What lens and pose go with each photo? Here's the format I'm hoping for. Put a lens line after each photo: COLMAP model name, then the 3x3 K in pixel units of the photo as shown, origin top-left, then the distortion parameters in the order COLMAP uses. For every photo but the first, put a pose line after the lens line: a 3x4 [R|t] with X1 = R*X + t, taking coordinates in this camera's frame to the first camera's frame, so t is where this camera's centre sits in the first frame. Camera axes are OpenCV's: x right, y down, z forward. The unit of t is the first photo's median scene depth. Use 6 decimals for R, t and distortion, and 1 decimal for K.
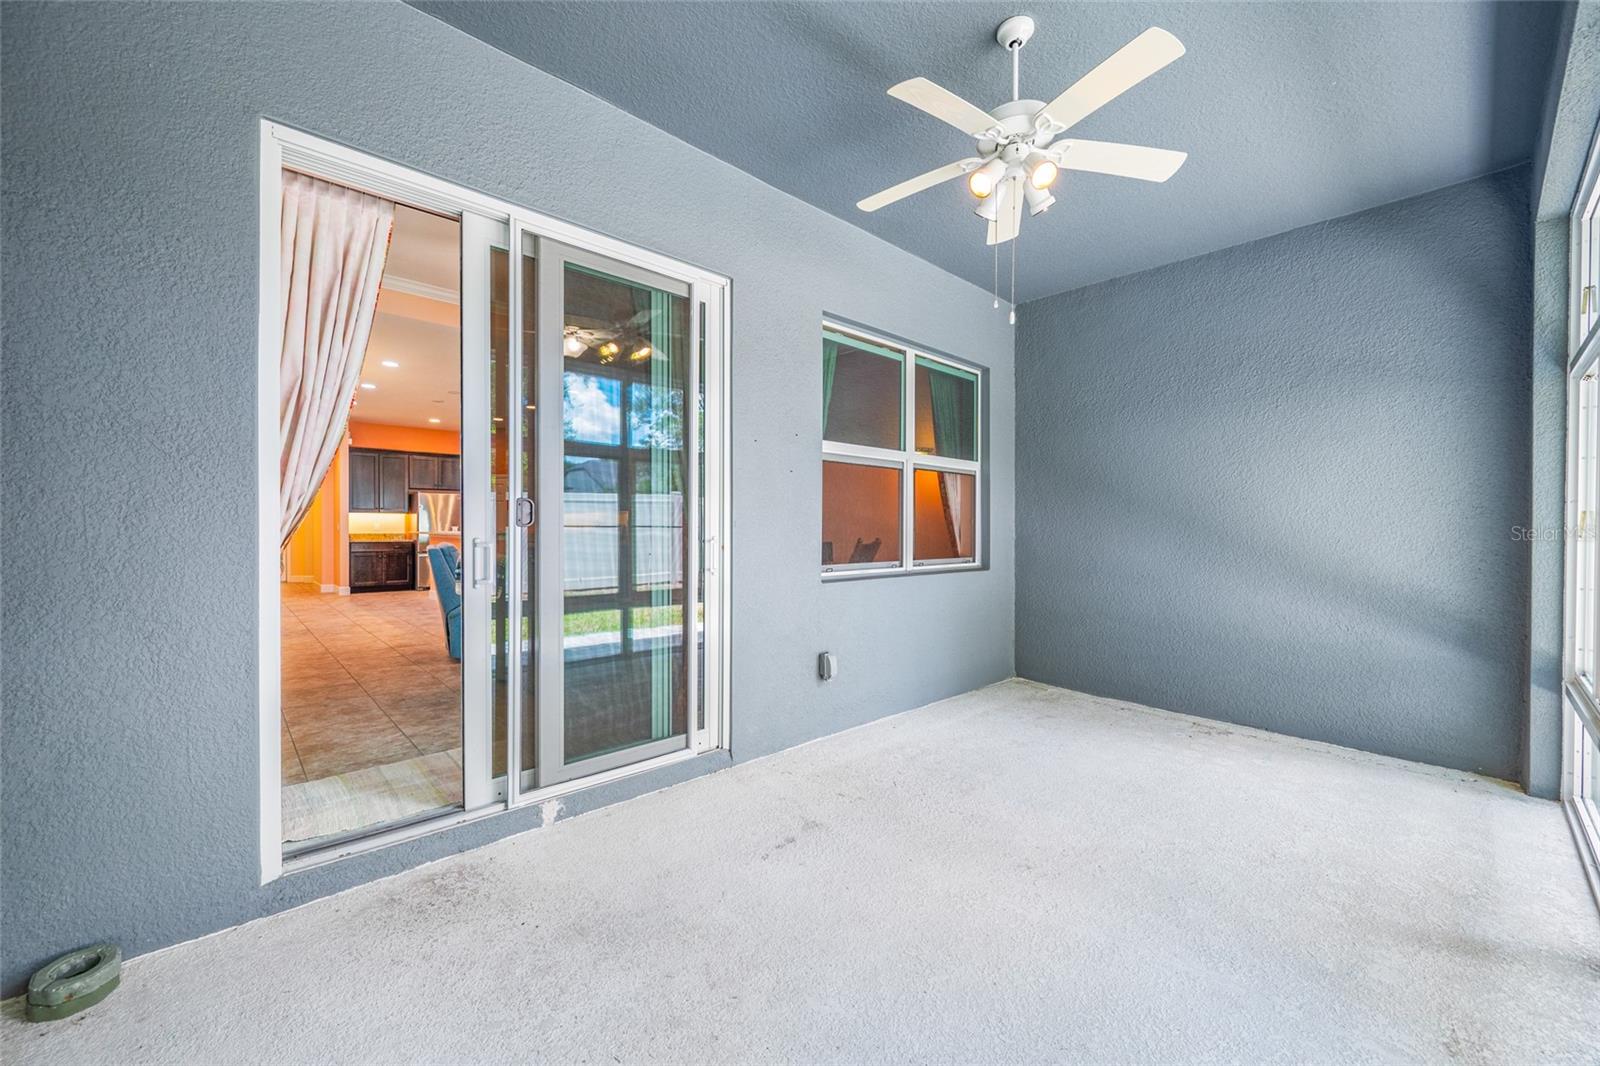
lens RADIAL K [[630.3, 0, 804.8], [0, 630.3, 531.8], [0, 0, 1]] dist [-0.003453, 0.001504]
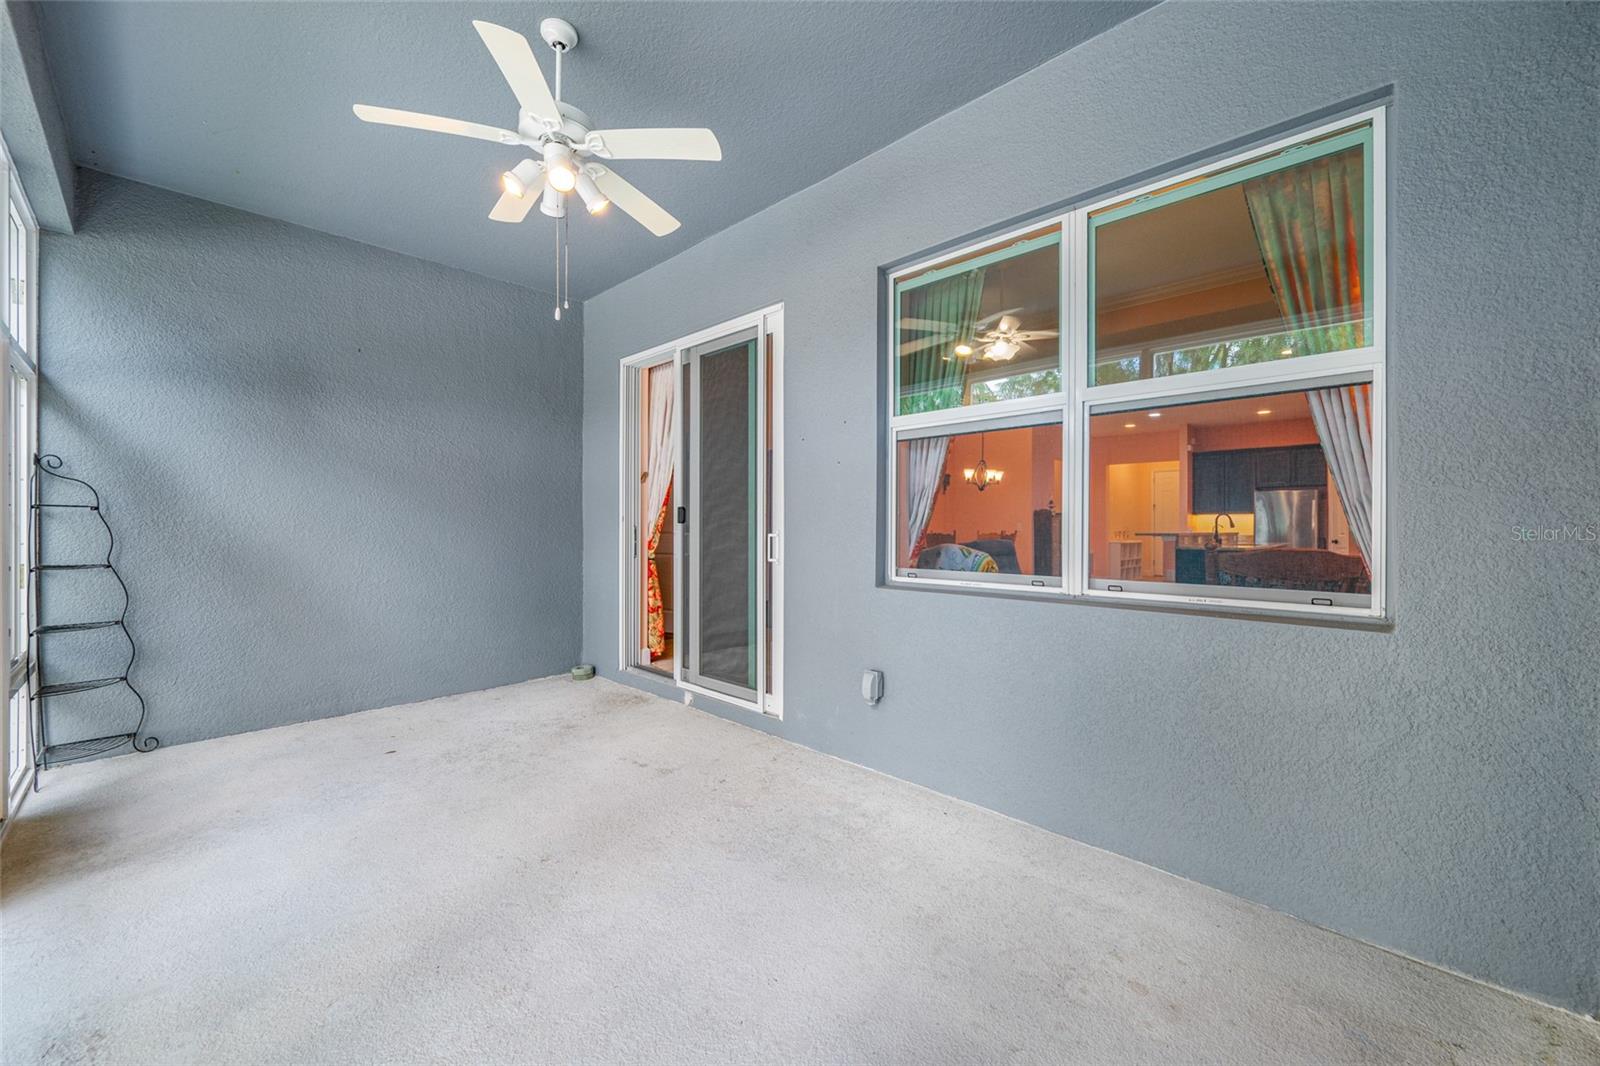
lens RADIAL K [[630.3, 0, 796.9], [0, 630.3, 521.6], [0, 0, 1]] dist [-0.003453, 0.001504]
pose [[0.032289, -0.015832, -0.999353, 0.769398], [-0.009071, 0.999829, -0.016133, 0.007426], [0.999437, 0.009586, 0.032140, 0.763816]]
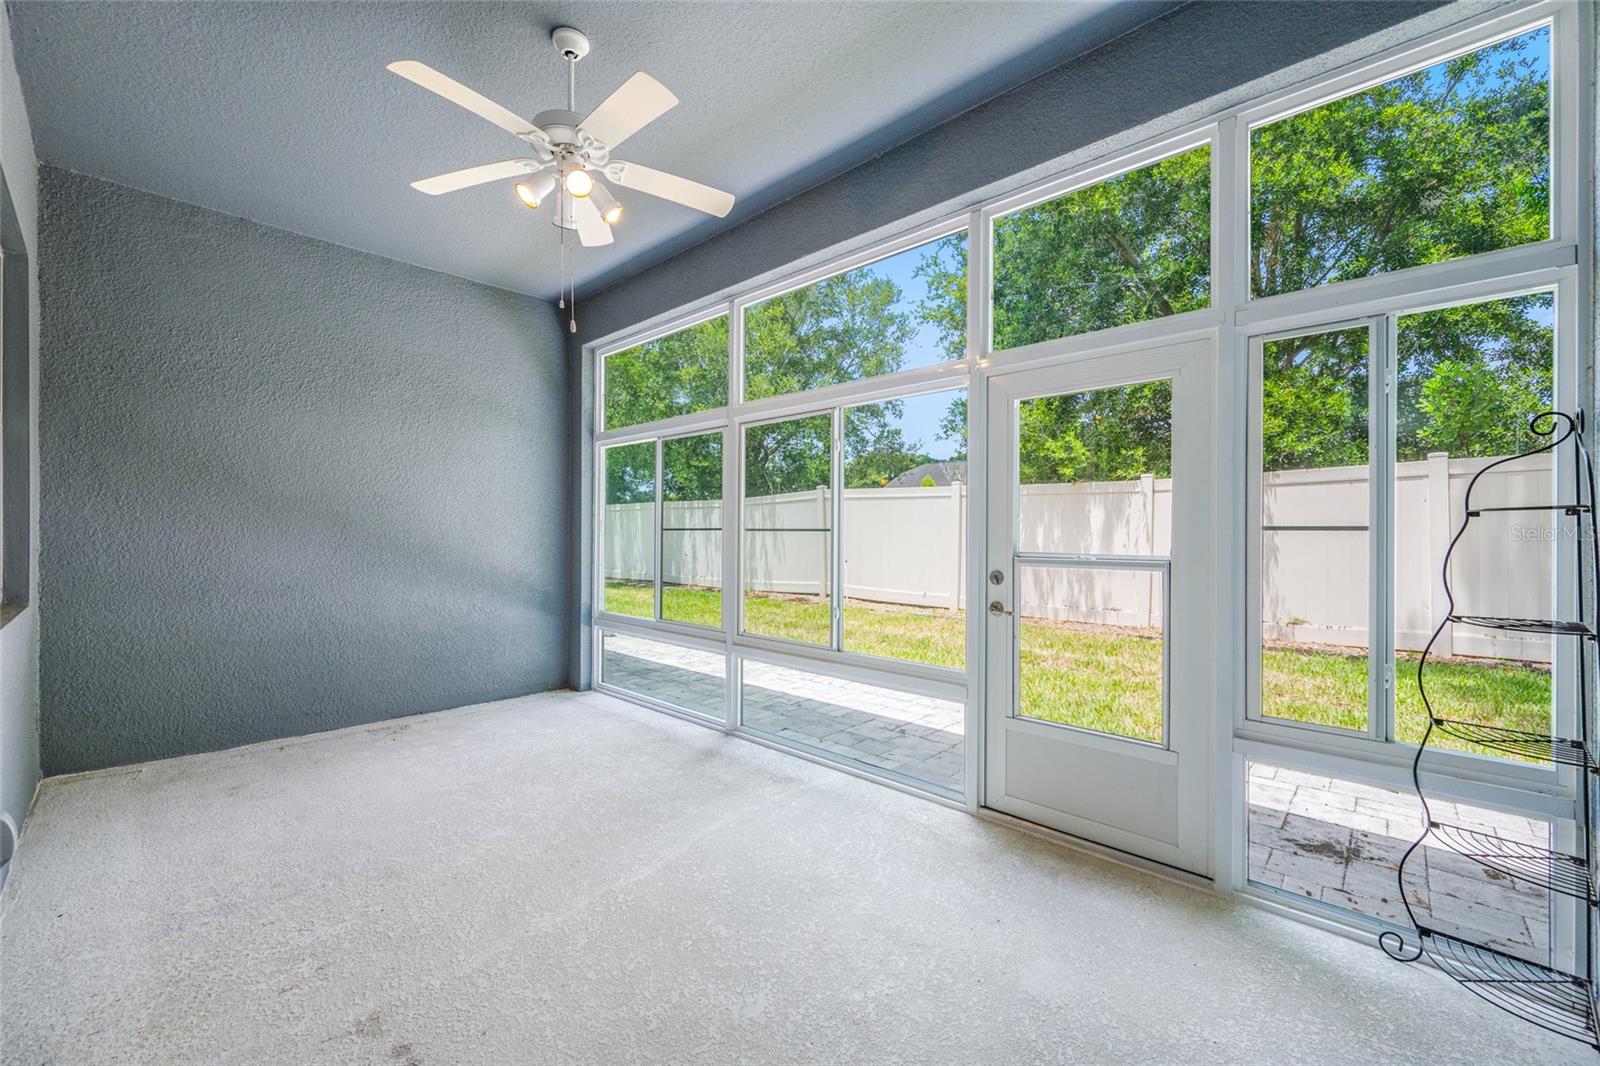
lens RADIAL K [[630.3, 0, 799.1], [0, 630.3, 525.6], [0, 0, 1]] dist [-0.003453, 0.001504]
pose [[-0.068570, 0.002044, 0.997644, -0.394949], [0.006609, 0.999977, -0.001595, -0.008003], [-0.997624, 0.006484, -0.068582, 0.395144]]
